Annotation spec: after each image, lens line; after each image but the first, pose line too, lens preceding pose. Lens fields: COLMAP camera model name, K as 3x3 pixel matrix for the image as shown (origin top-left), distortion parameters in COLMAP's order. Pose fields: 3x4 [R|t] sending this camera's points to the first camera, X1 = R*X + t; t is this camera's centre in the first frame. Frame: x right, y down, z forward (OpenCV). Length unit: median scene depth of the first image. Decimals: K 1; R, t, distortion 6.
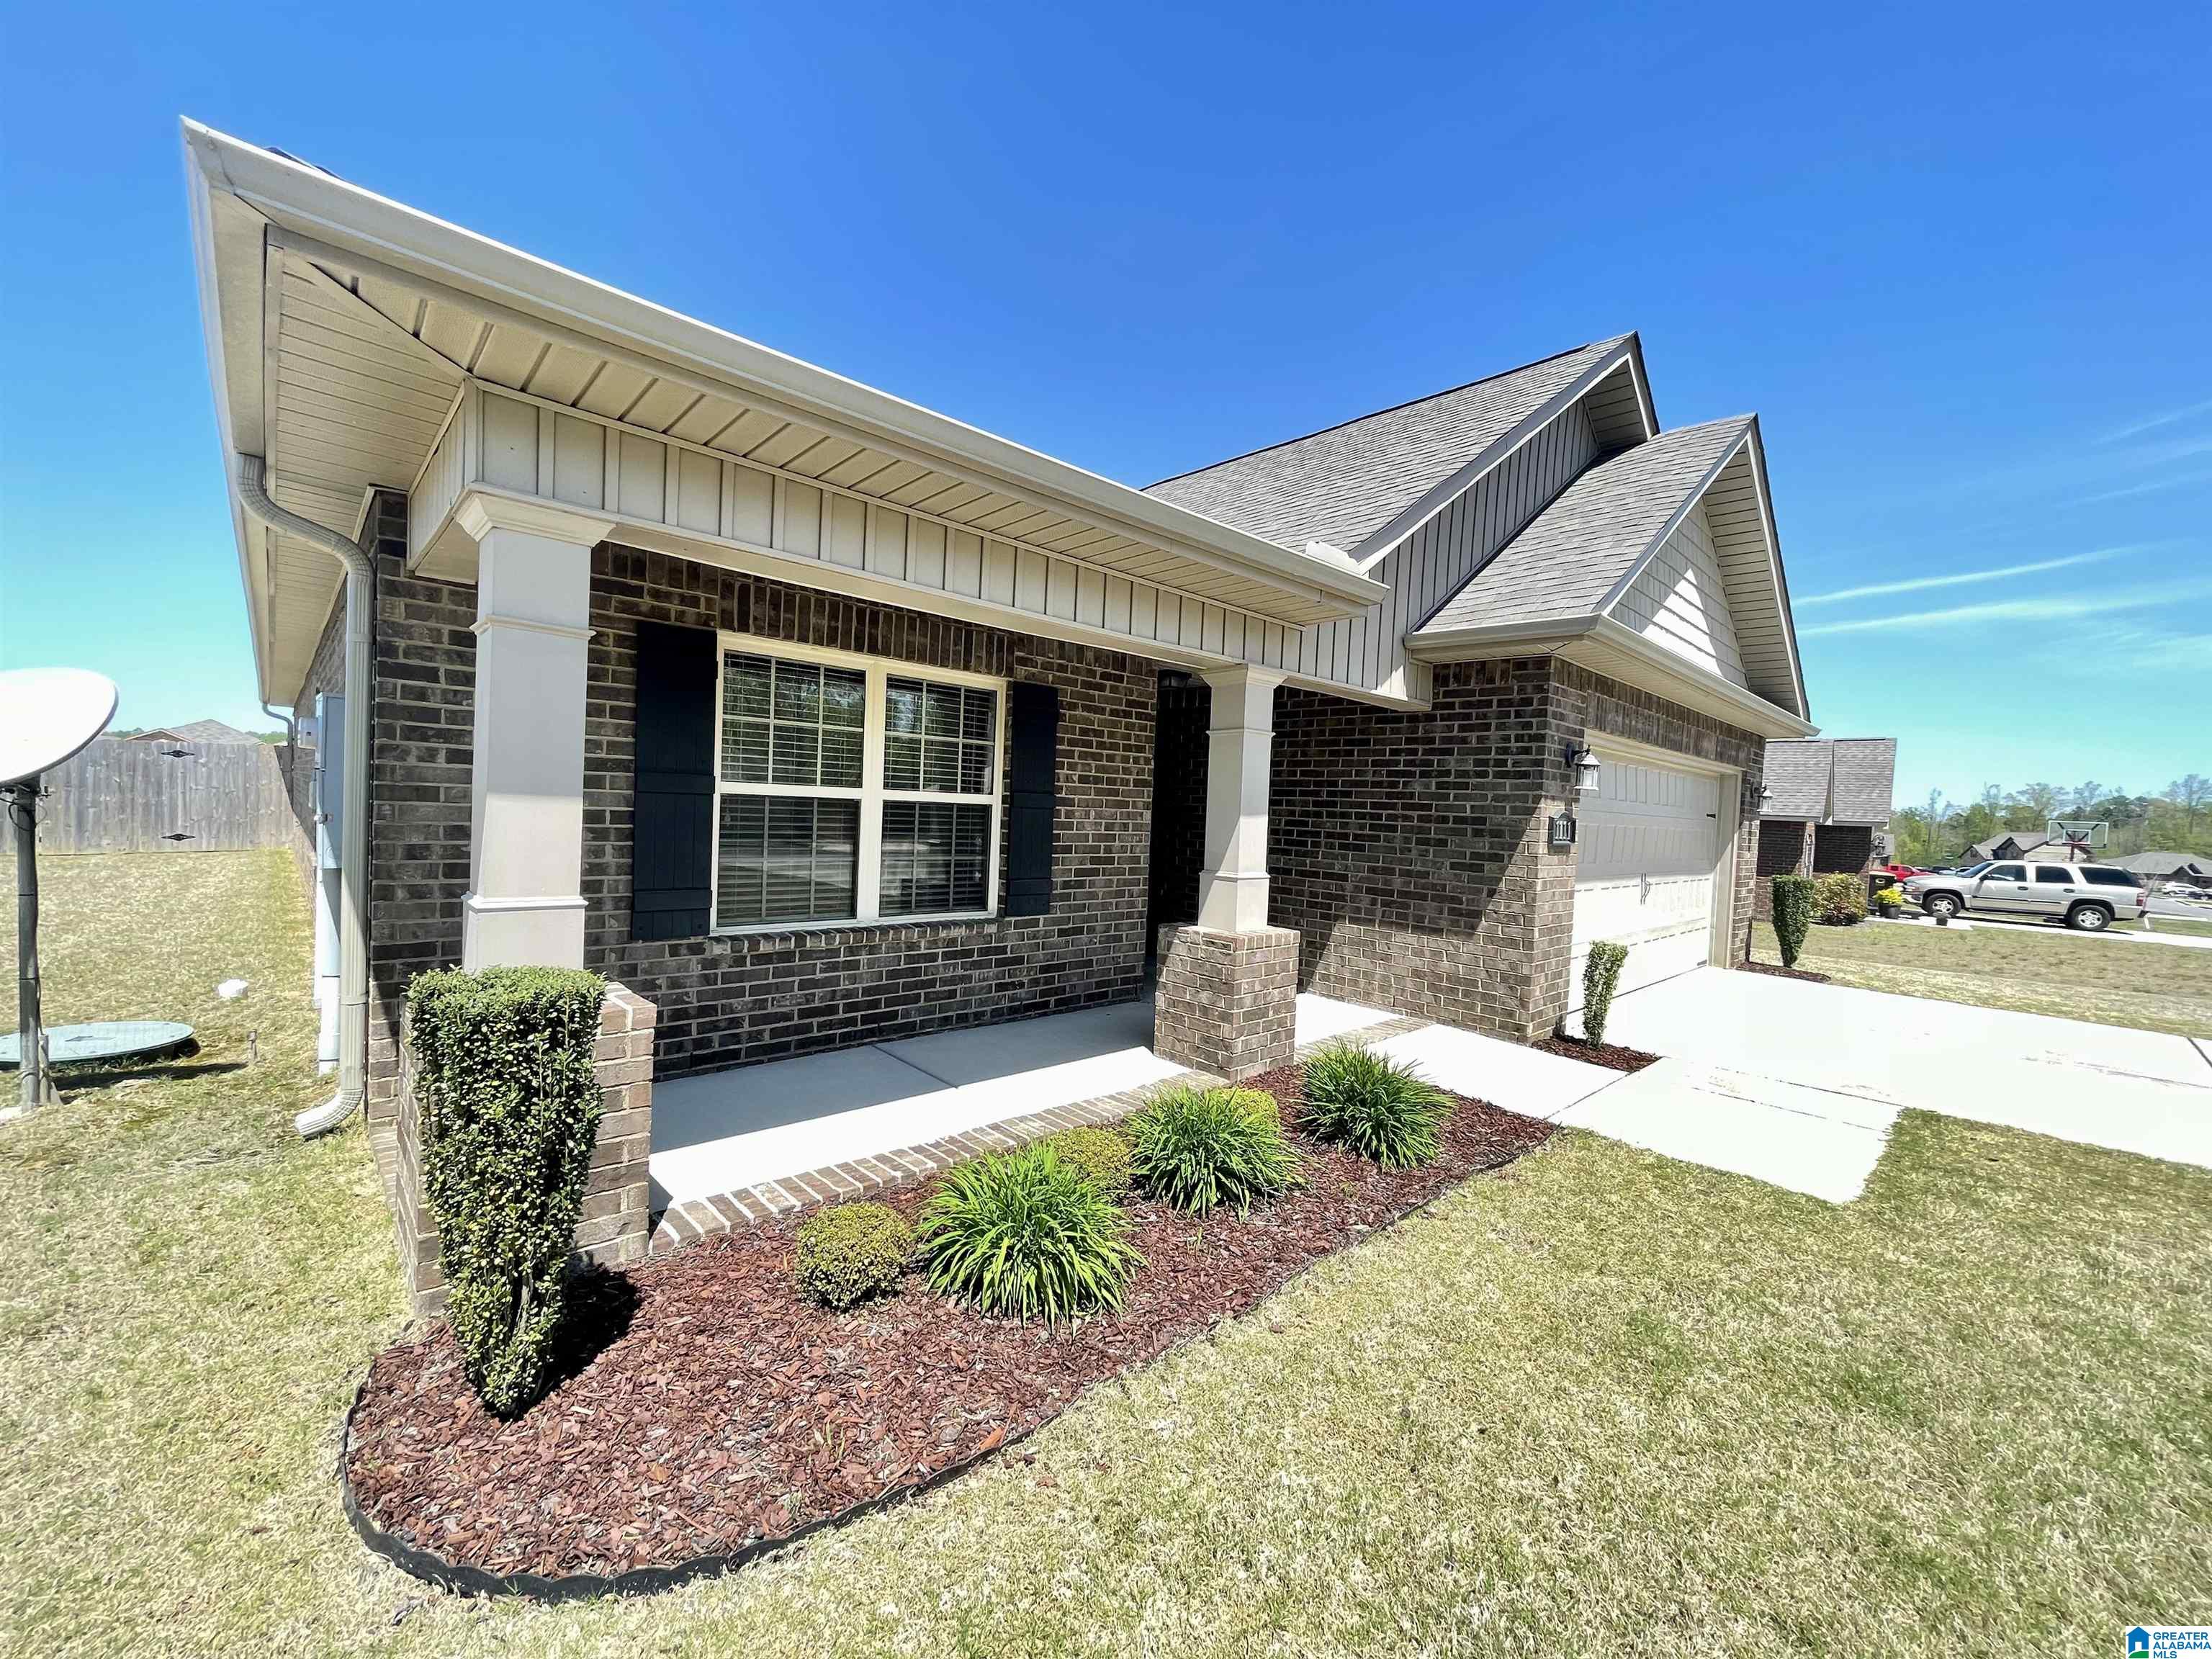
lens RADIAL K [[890.4, 0, 1100.9], [0, 890.4, 835.6], [0, 0, 1]] dist [-0.001414, -0.000100]
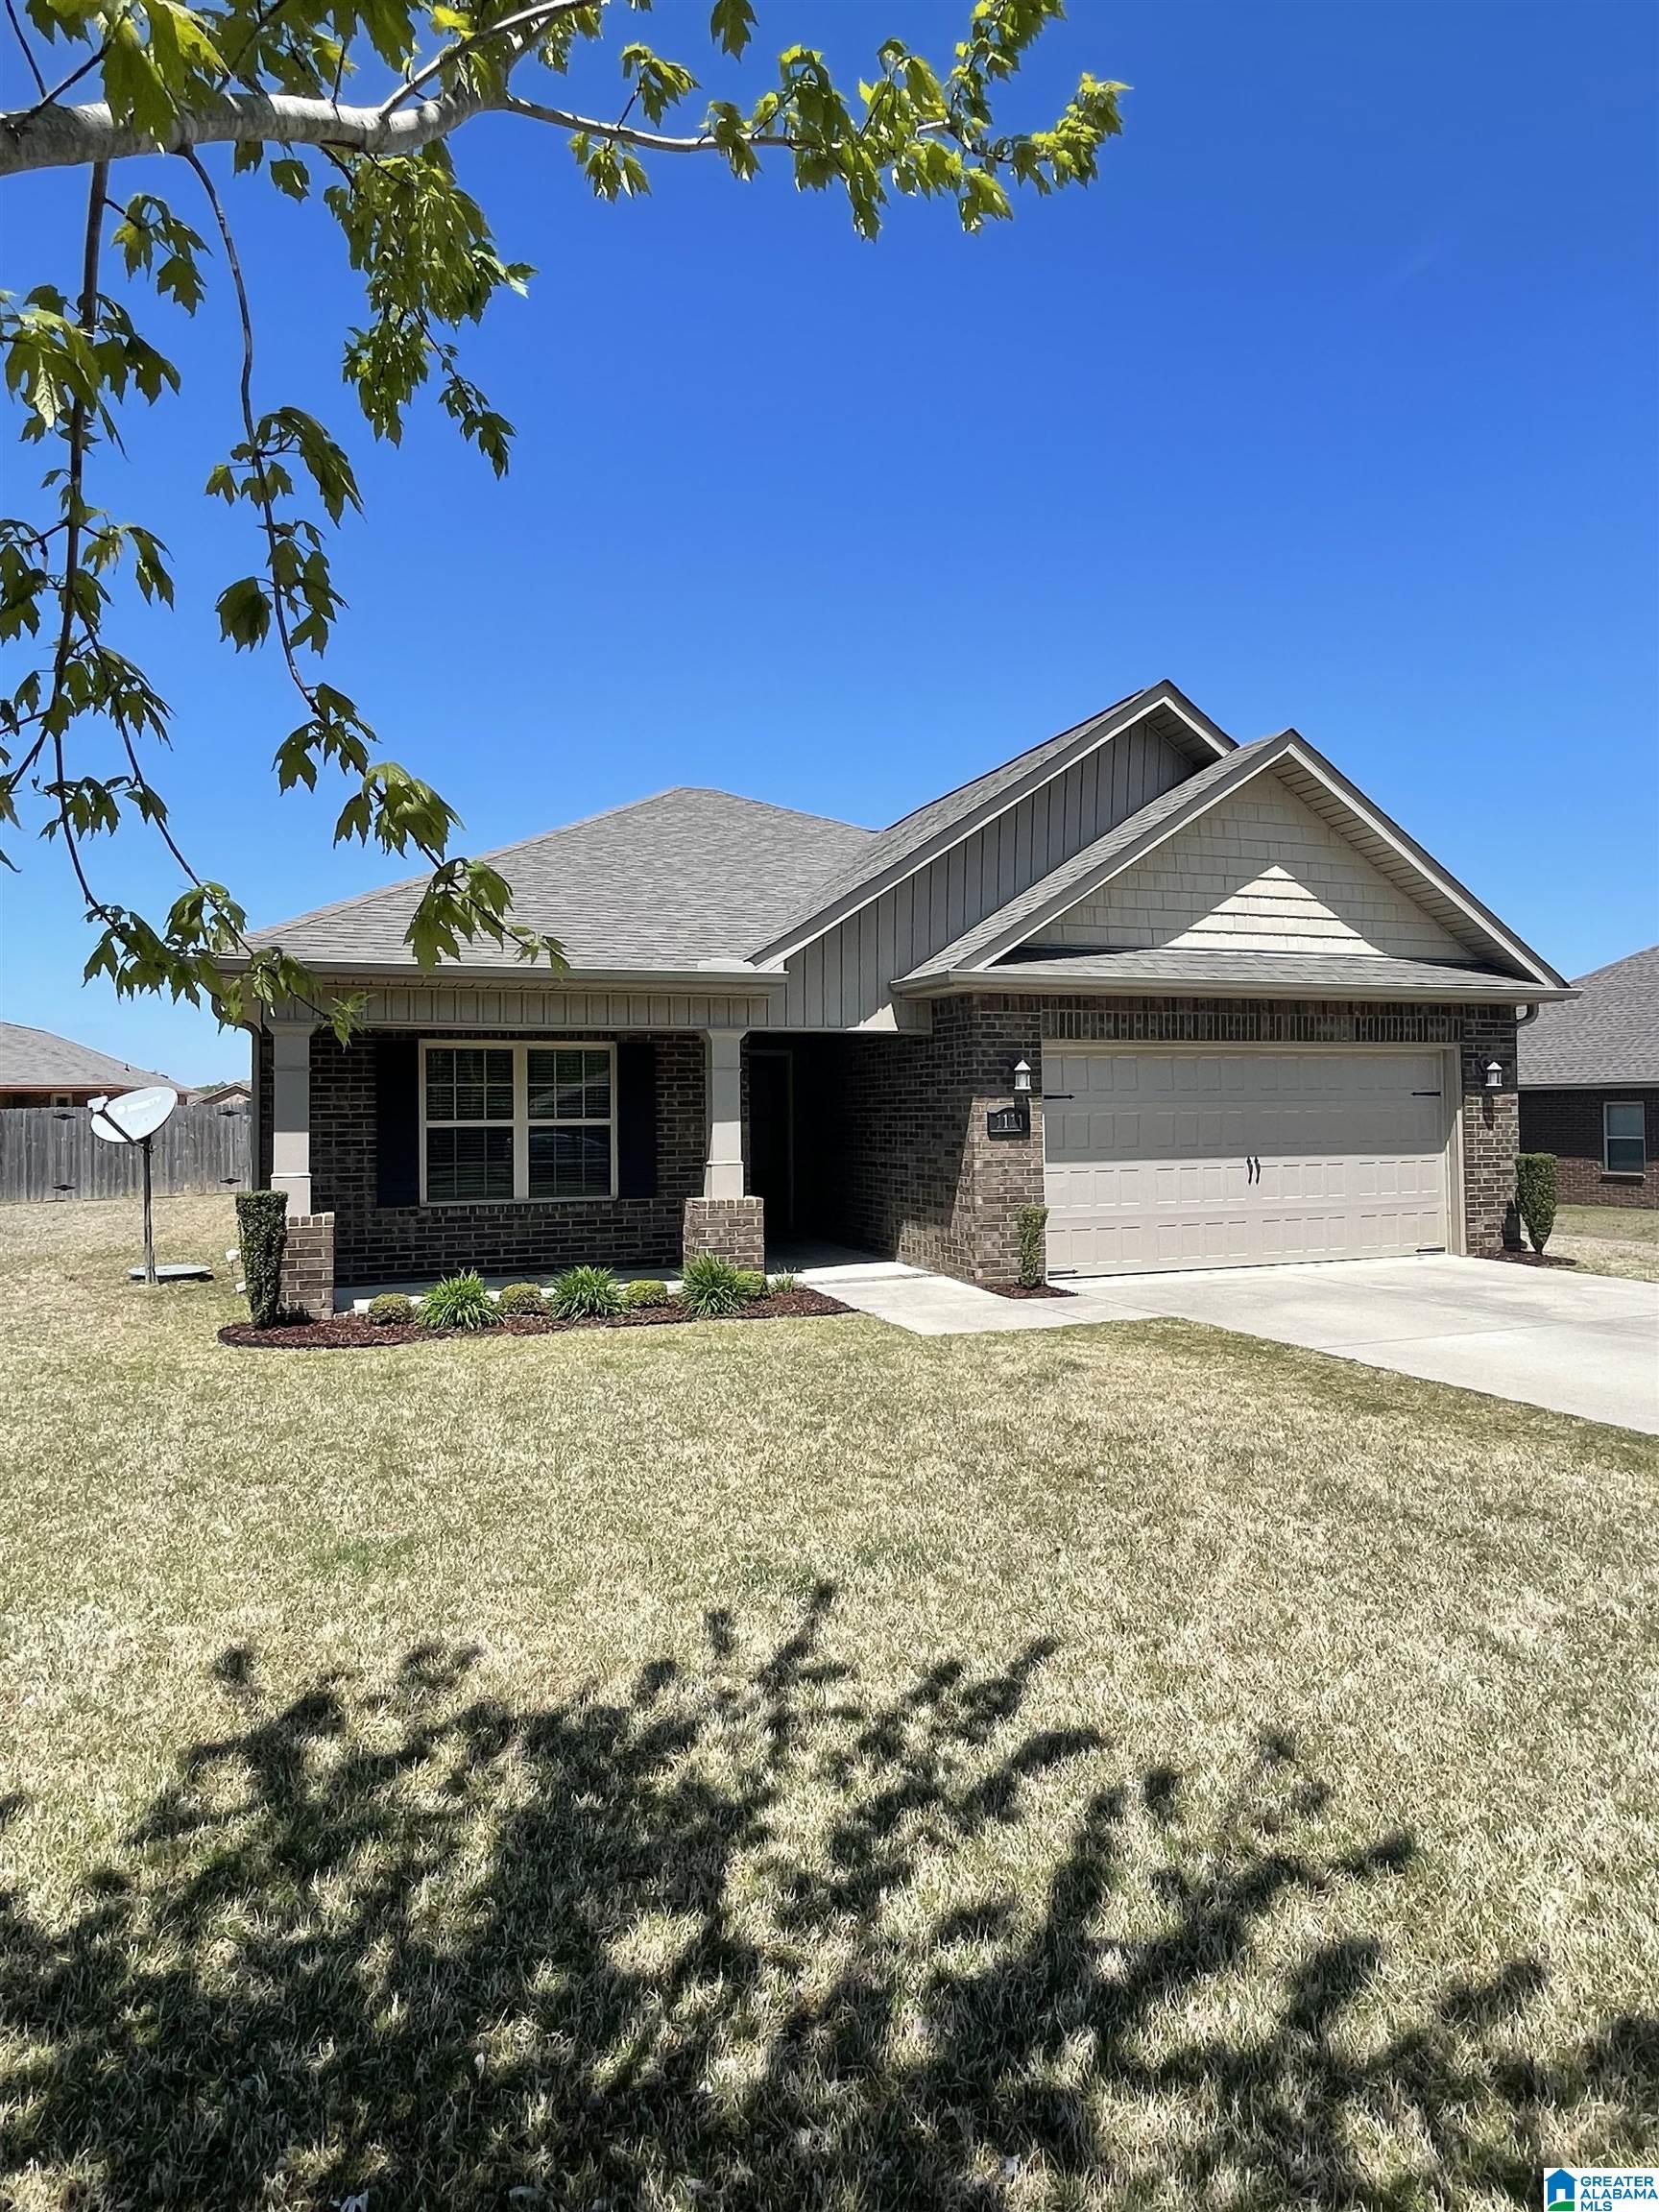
lens RADIAL K [[1287.4, 0, 831.8], [0, 1287.4, 1110.7], [0, 0, 1]] dist [0.003678, 0.000096]
pose [[0.926083, -0.055891, -0.373158, 1.149700], [0.040592, 0.997986, -0.048739, 0.069322], [0.375131, 0.029989, 0.926487, -0.975138]]
